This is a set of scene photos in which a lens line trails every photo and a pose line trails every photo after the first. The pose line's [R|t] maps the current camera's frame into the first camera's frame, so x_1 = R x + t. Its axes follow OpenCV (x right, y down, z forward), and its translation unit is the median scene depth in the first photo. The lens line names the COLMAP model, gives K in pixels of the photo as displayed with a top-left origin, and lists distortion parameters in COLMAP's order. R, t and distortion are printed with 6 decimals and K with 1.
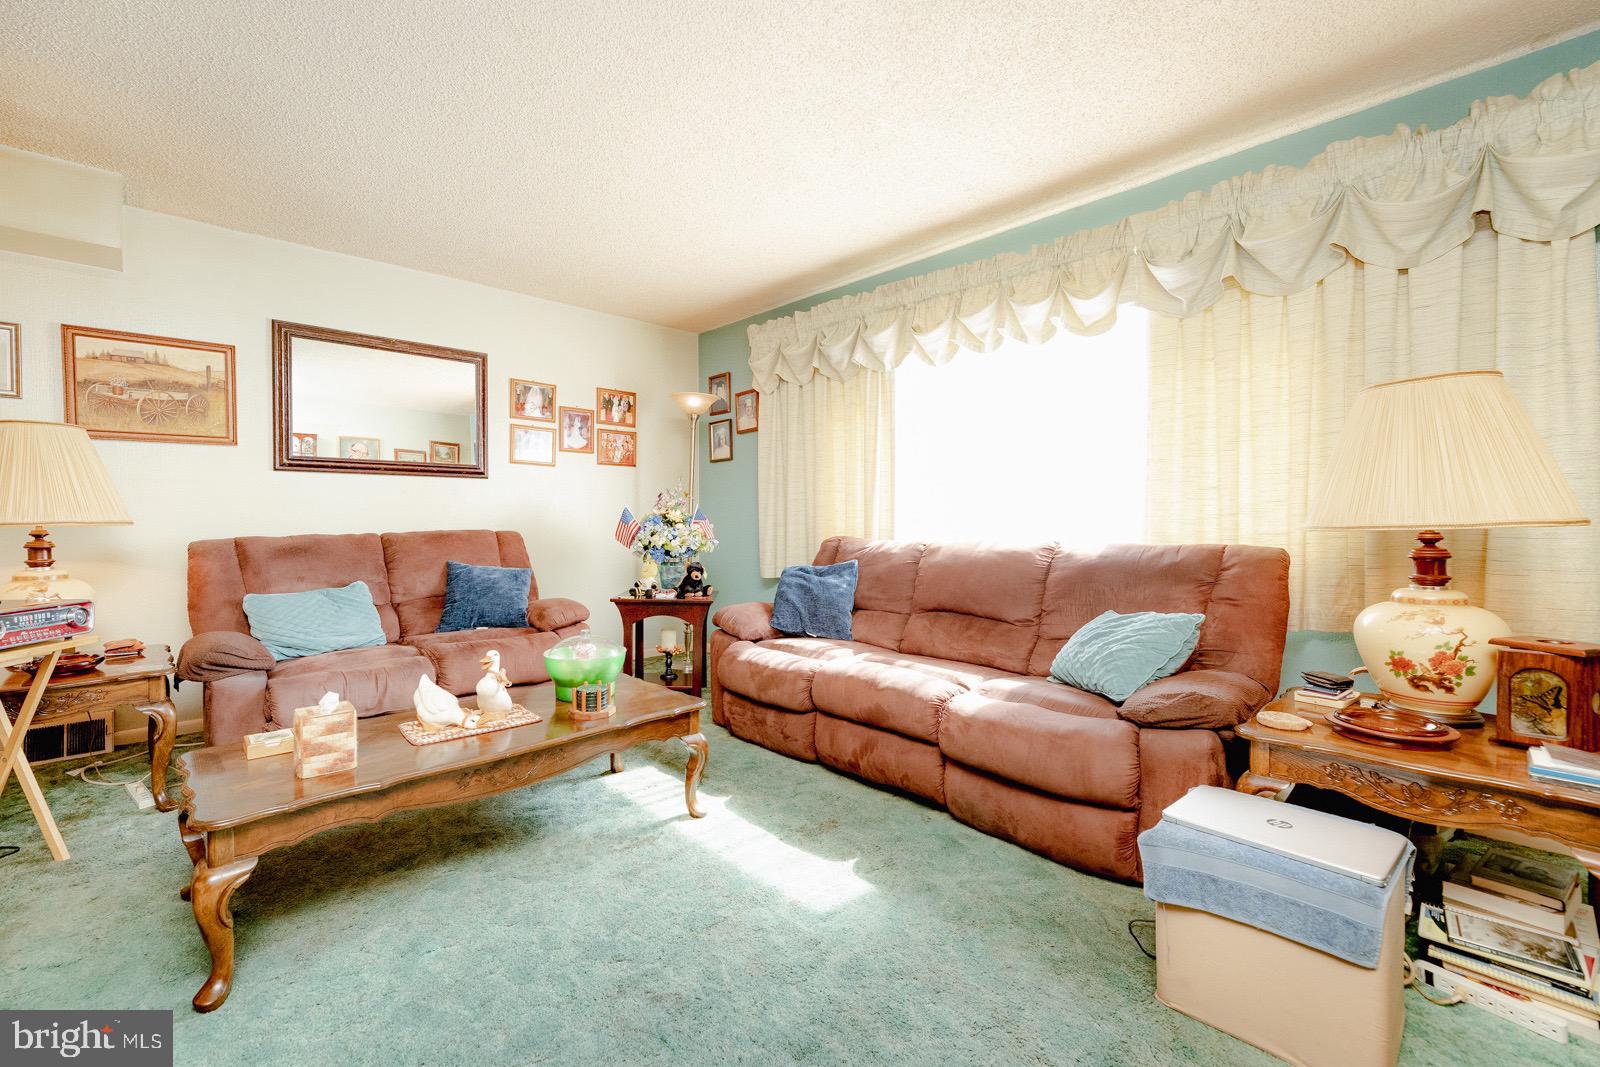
lens RADIAL K [[674.8, 0, 759.0], [0, 674.8, 517.7], [0, 0, 1]] dist [-0.008879, -0.000057]
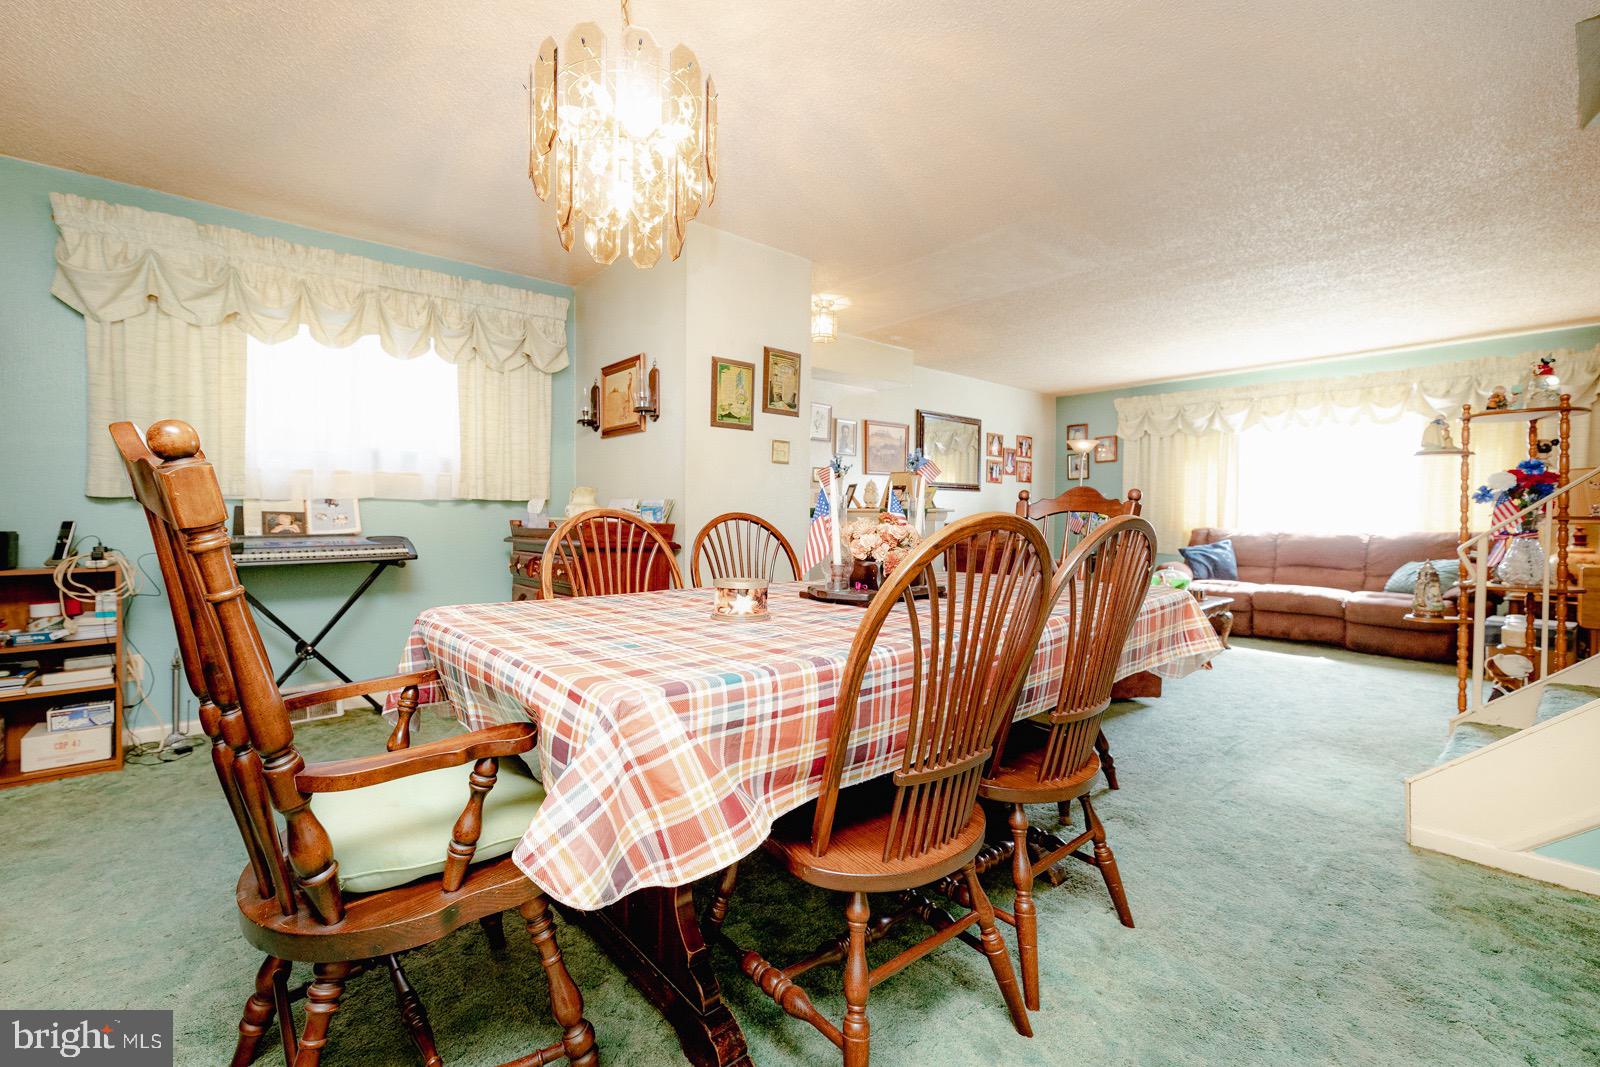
lens RADIAL K [[674.8, 0, 759.0], [0, 674.8, 517.7], [0, 0, 1]] dist [-0.008879, -0.000057]
pose [[0.997861, 0.012108, -0.064241, -1.061238], [-0.011522, 0.999889, 0.009495, -0.001368], [0.064349, -0.008735, 0.997889, -0.944876]]
